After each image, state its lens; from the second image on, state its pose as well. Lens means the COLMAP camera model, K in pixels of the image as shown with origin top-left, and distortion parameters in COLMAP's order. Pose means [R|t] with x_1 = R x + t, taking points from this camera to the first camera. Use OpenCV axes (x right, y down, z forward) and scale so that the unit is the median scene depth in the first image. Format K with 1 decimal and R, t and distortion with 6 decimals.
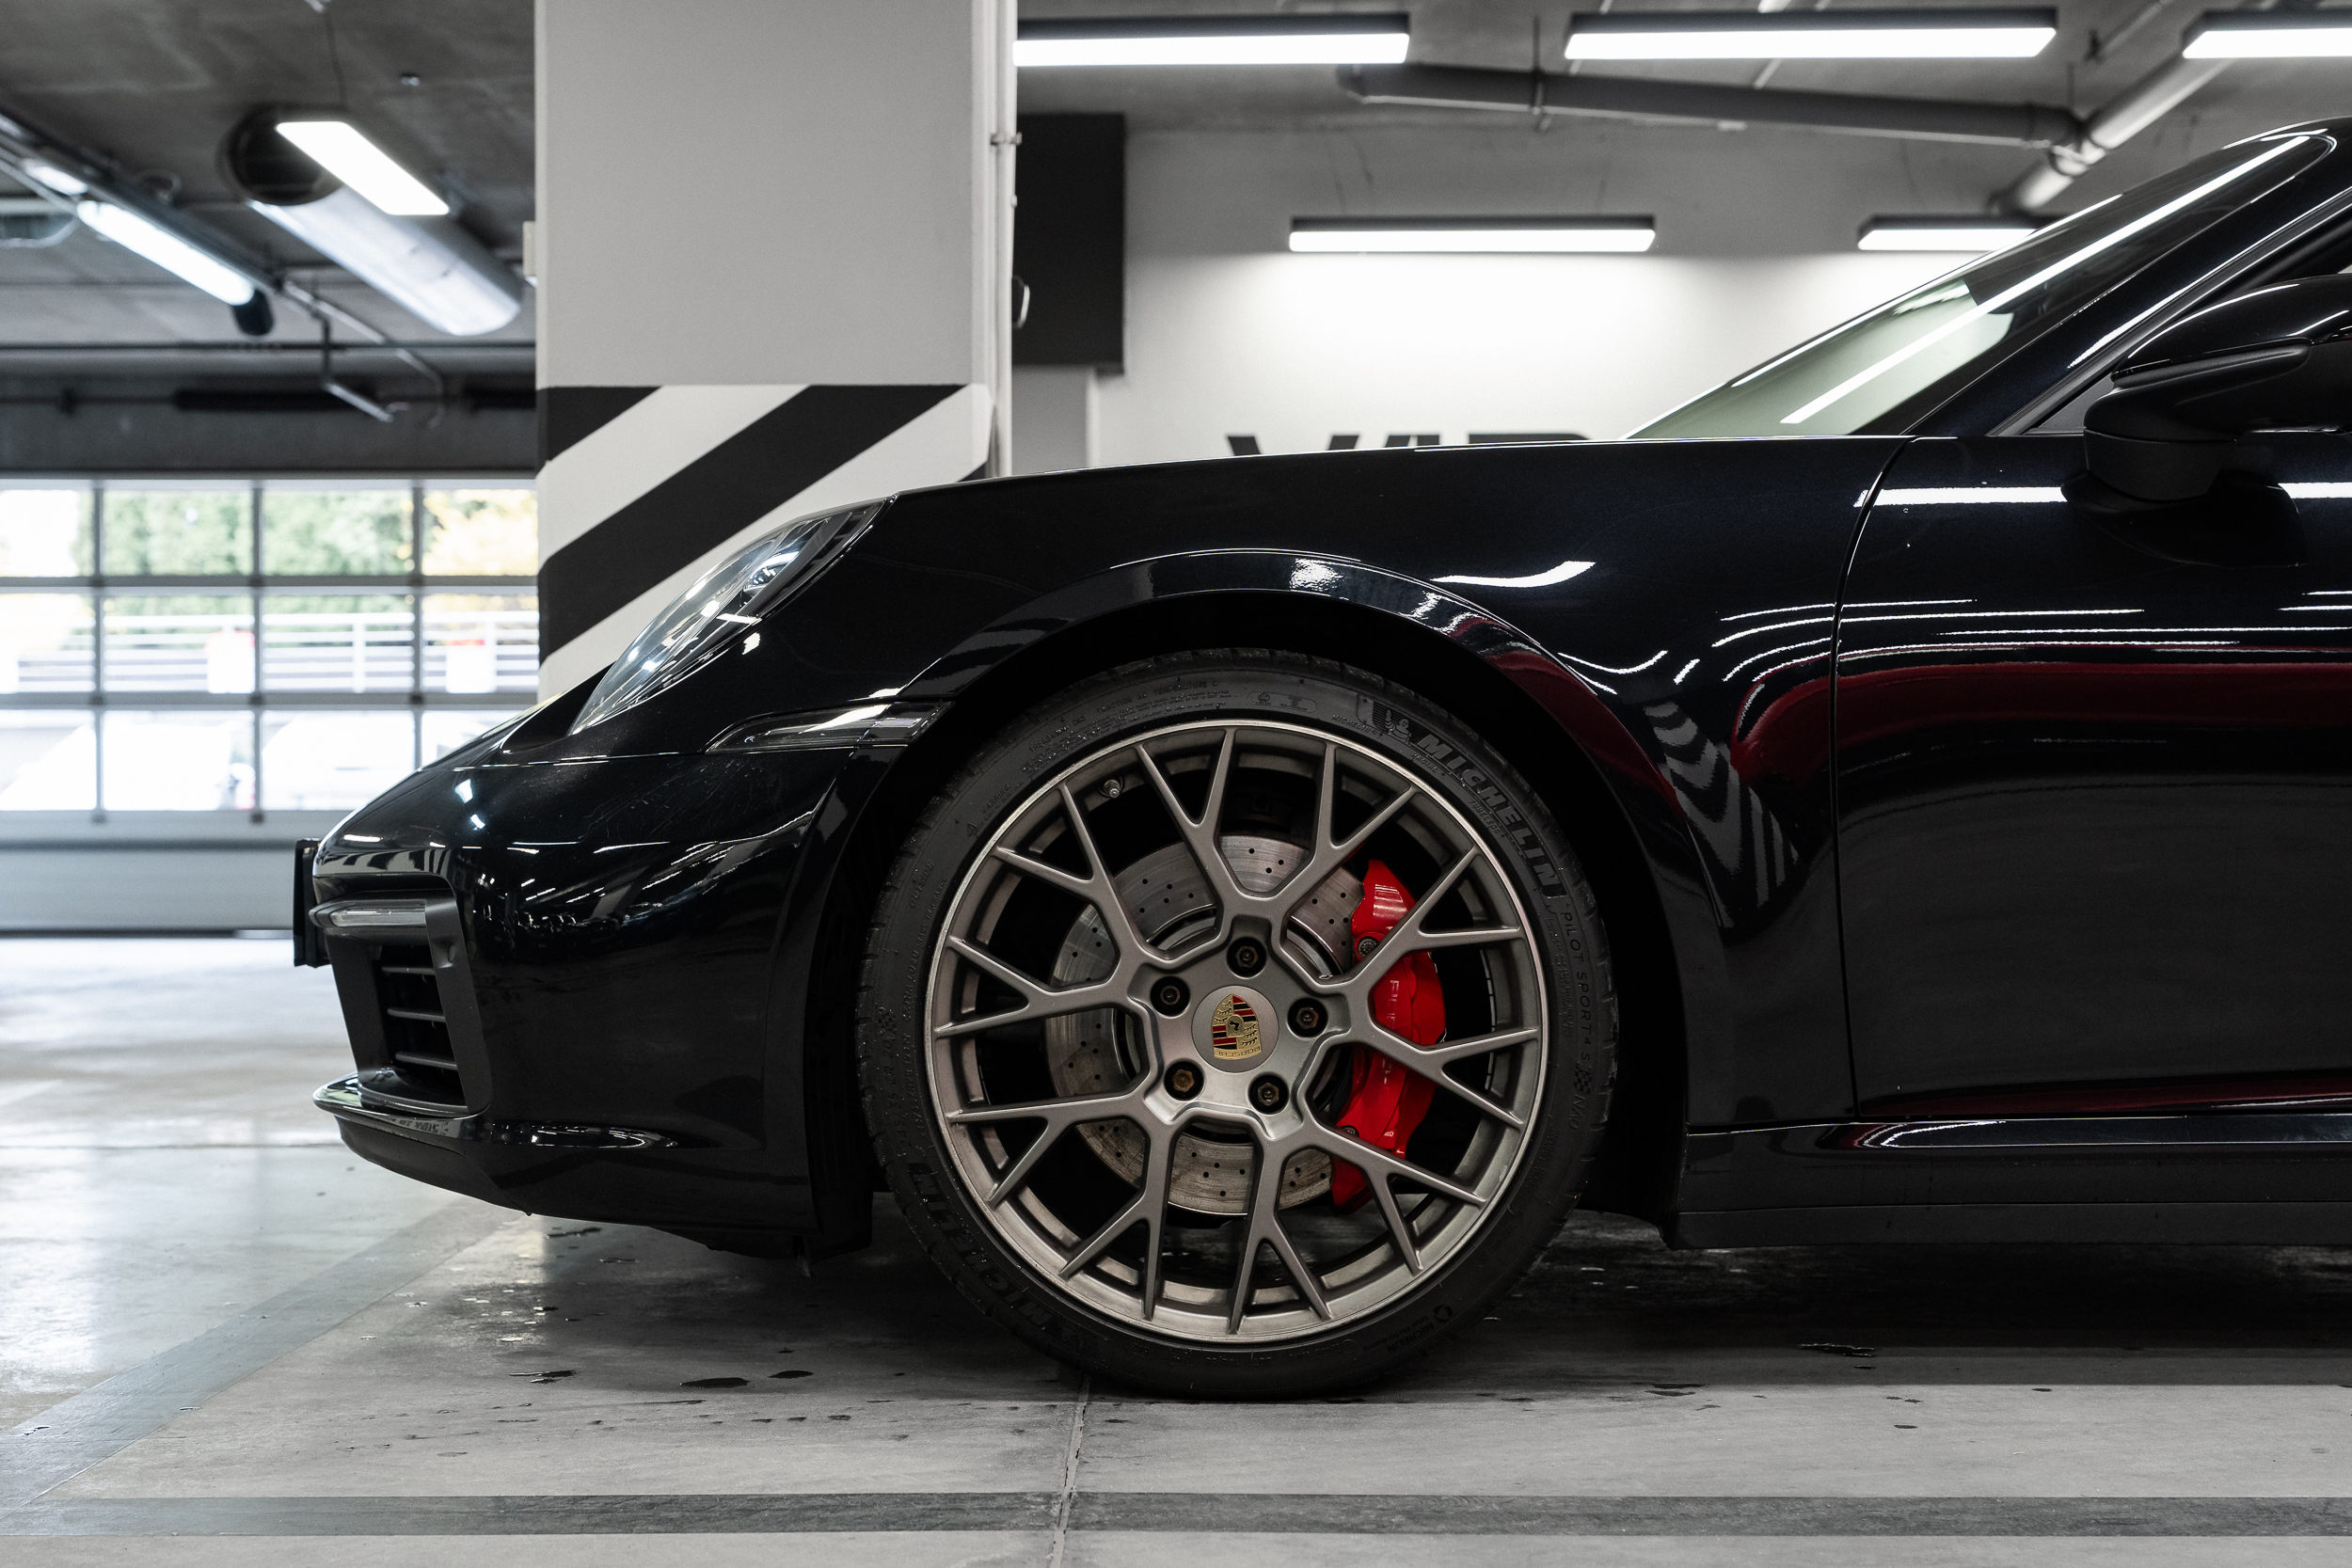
lens RADIAL K [[2971.8, 0, 1171.2], [0, 2971.8, 900.8], [0, 0, 1]] dist [0.003925, 0.032768]
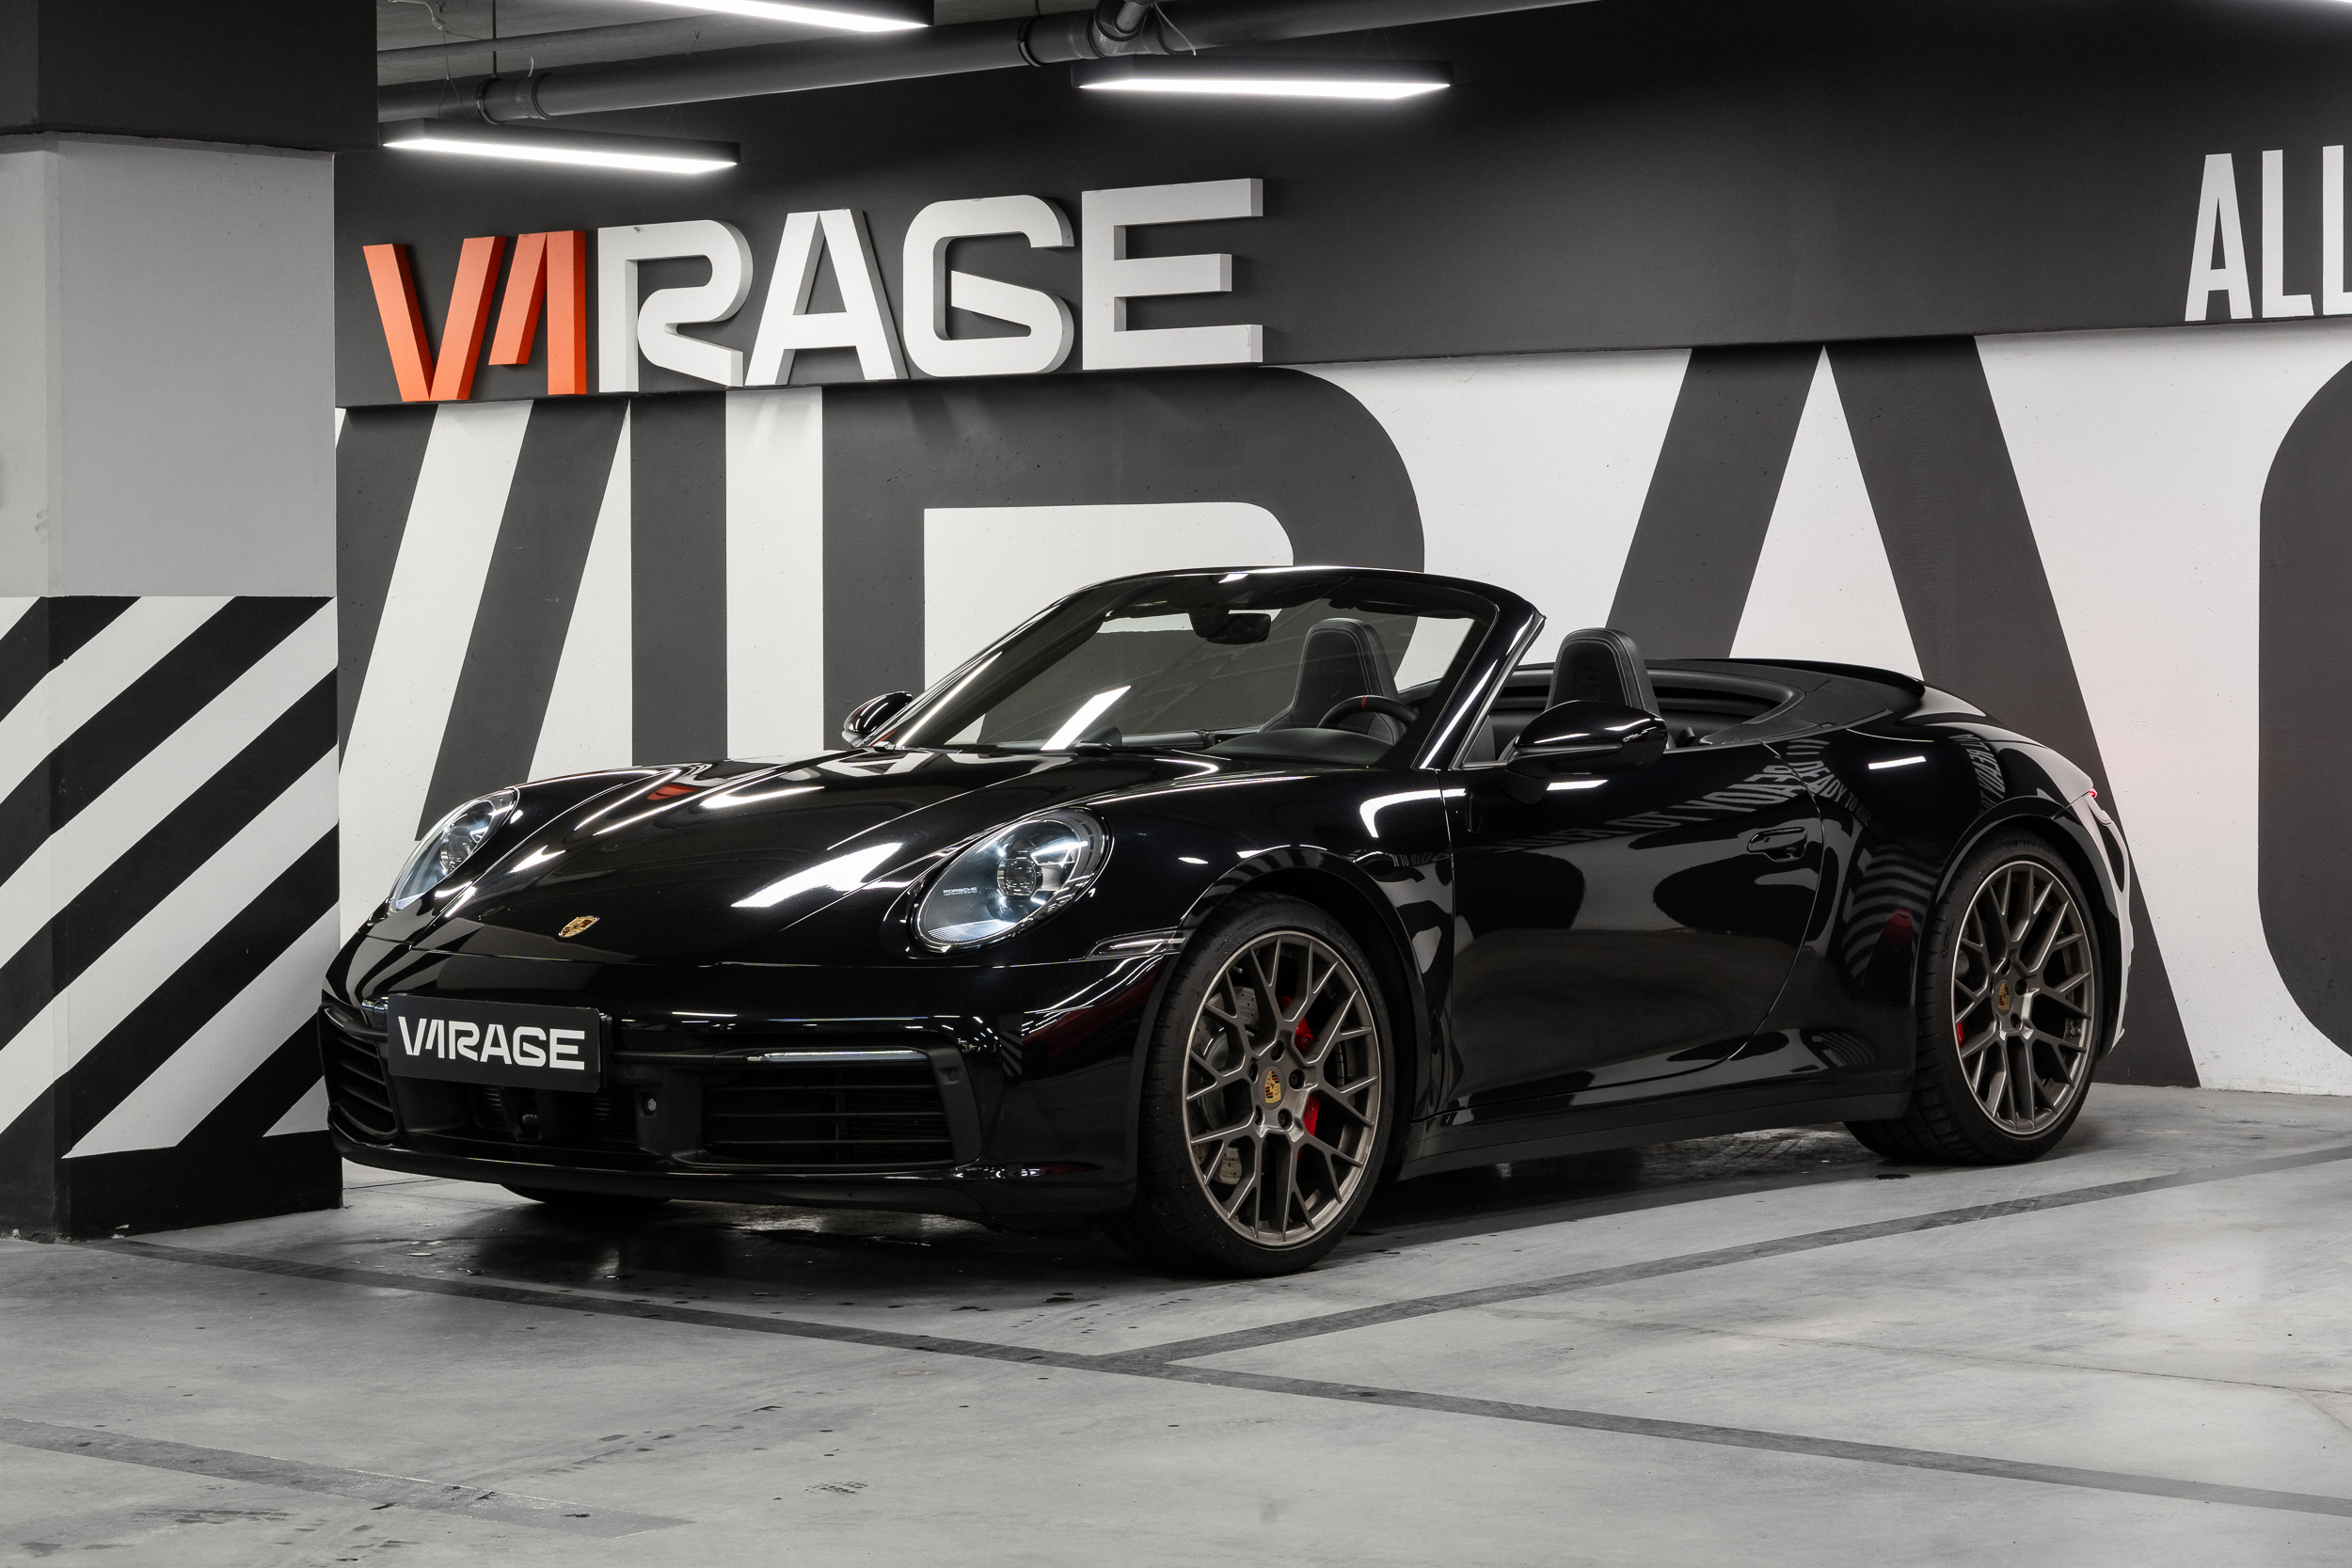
lens RADIAL K [[5102.5, 0, 1176.0], [0, 5102.5, 784.0], [0, 0, 1]] dist [0.022345, -0.154698]
pose [[0.630474, -0.021030, 0.775925, -0.909567], [0.020387, 0.999737, 0.010531, -0.067167], [-0.775942, 0.009179, 0.630737, -0.373022]]
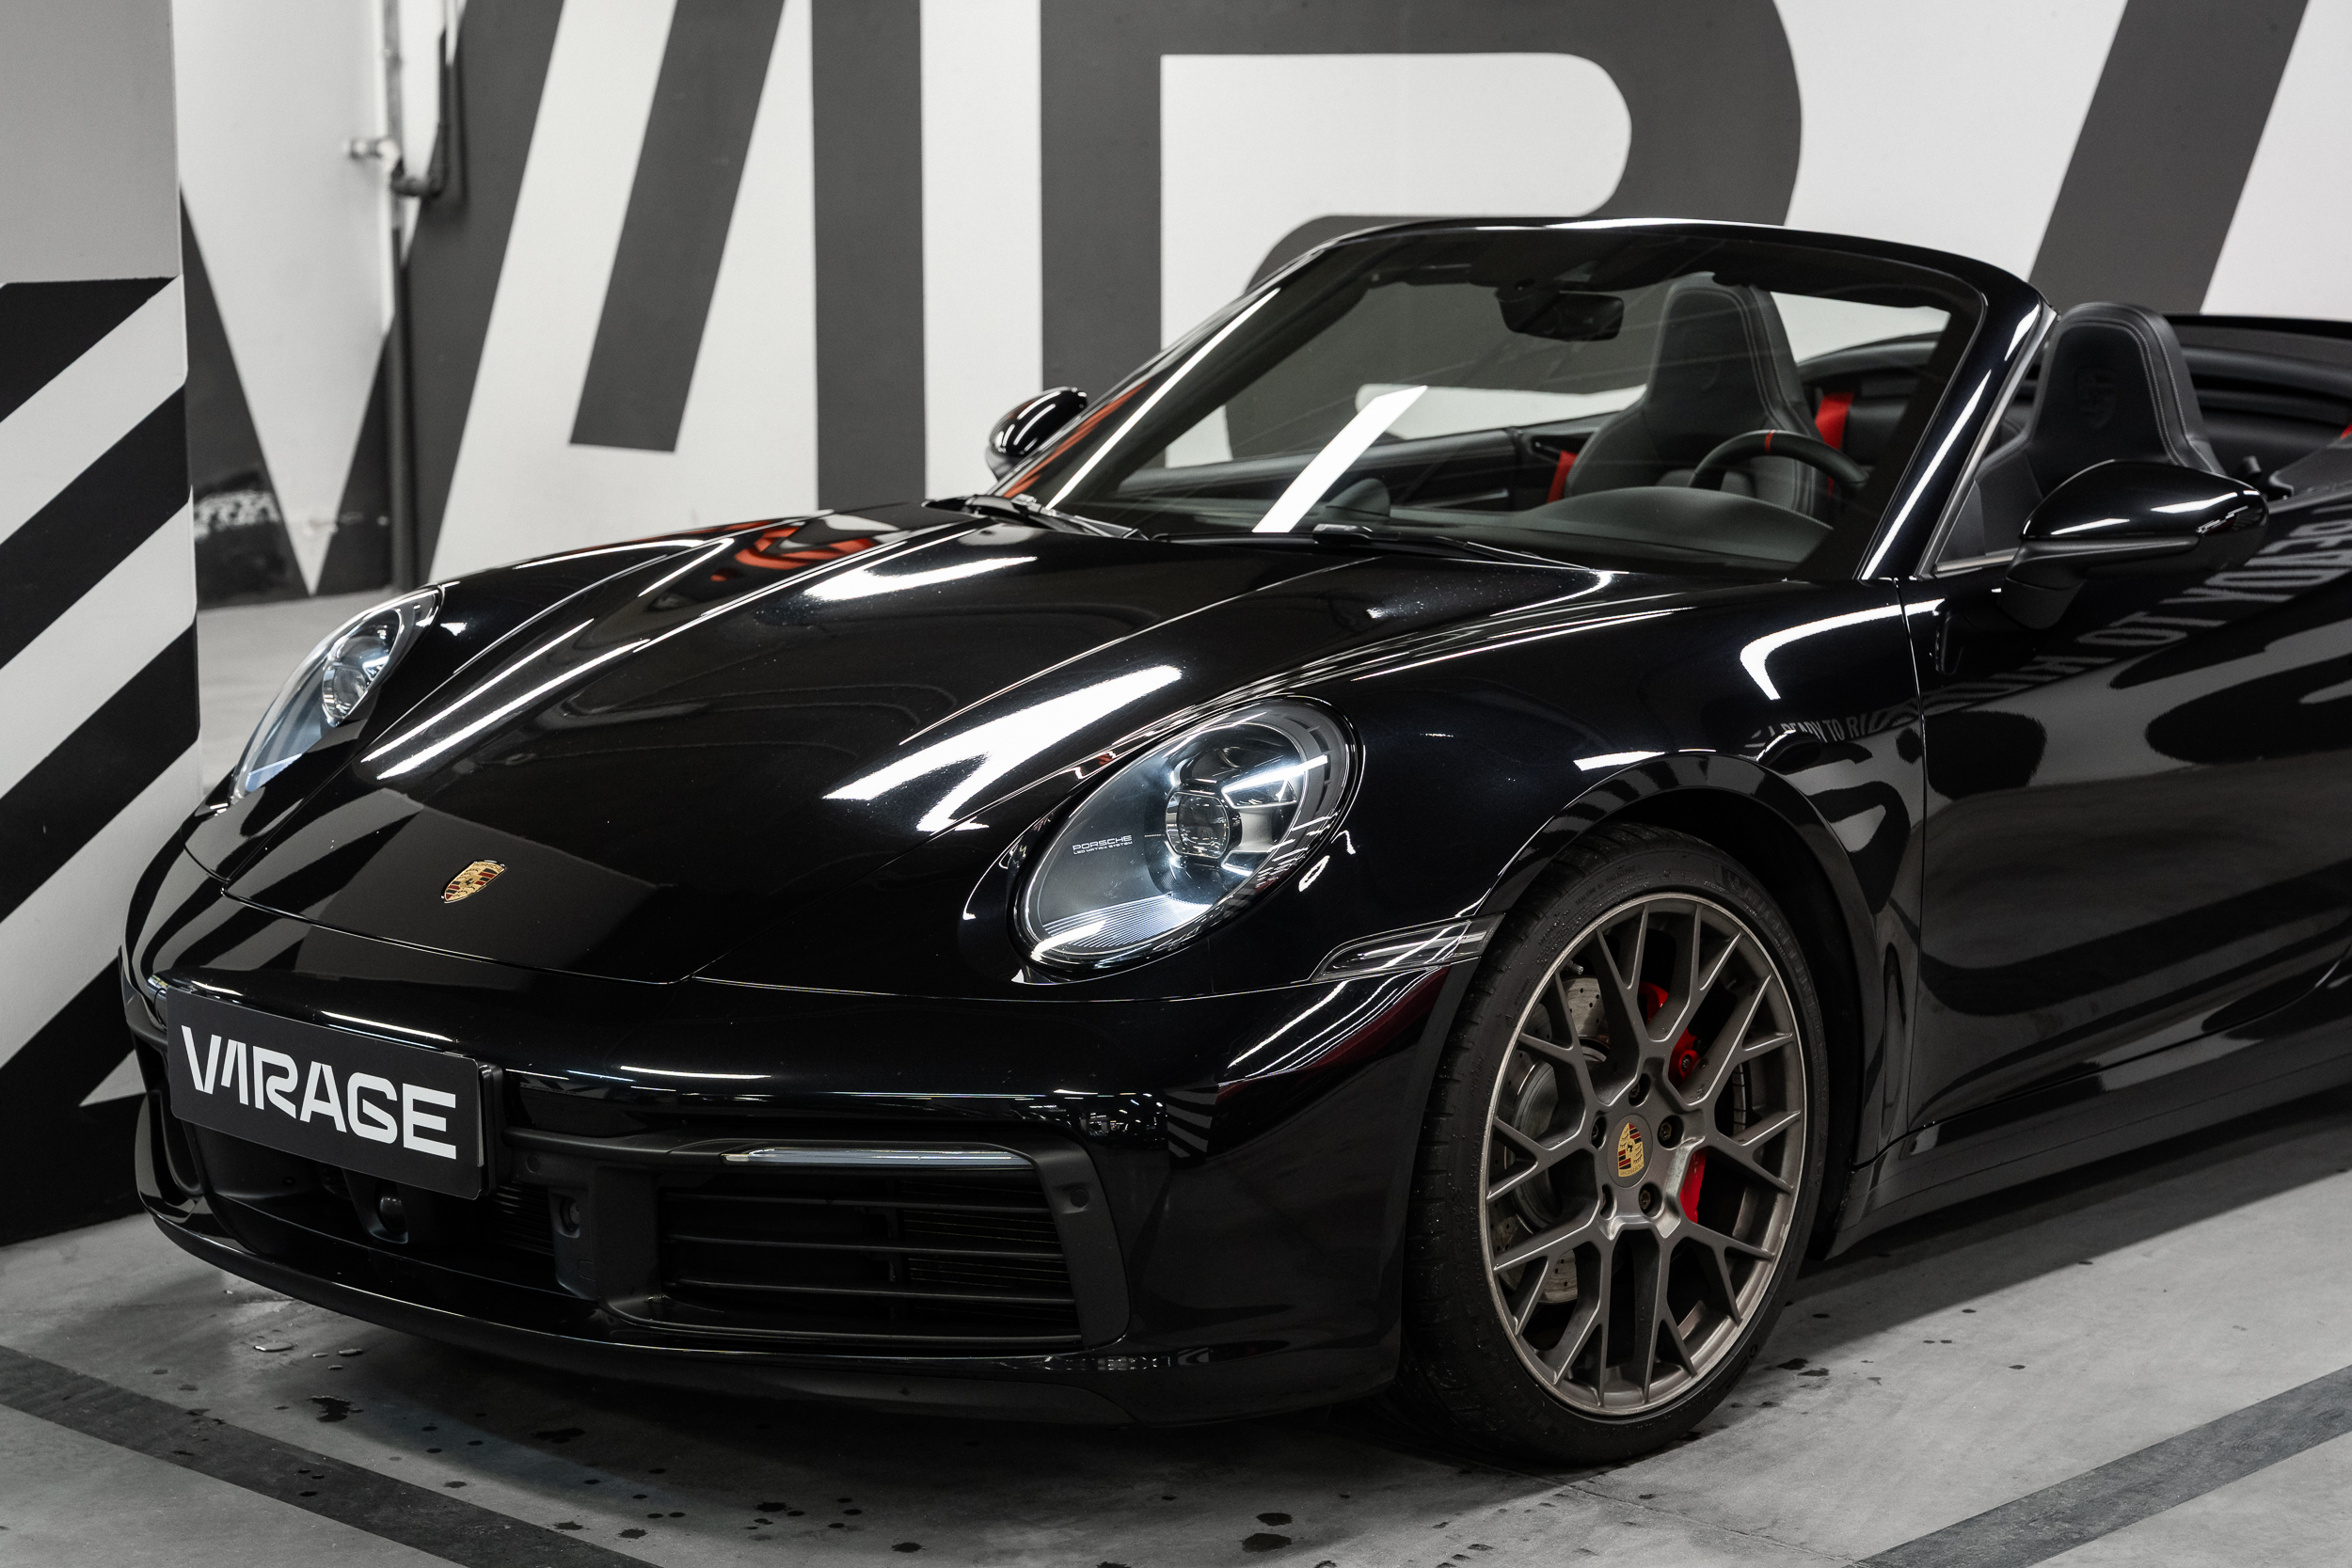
lens RADIAL K [[4561.4, 0, 1176.0], [0, 4561.4, 784.0], [0, 0, 1]] dist [0.011759, -0.244636]
pose [[0.679478, -0.110153, 0.725380, -0.482412], [0.019059, 0.990982, 0.132634, -0.118895], [-0.733448, -0.076297, 0.675450, -0.026664]]
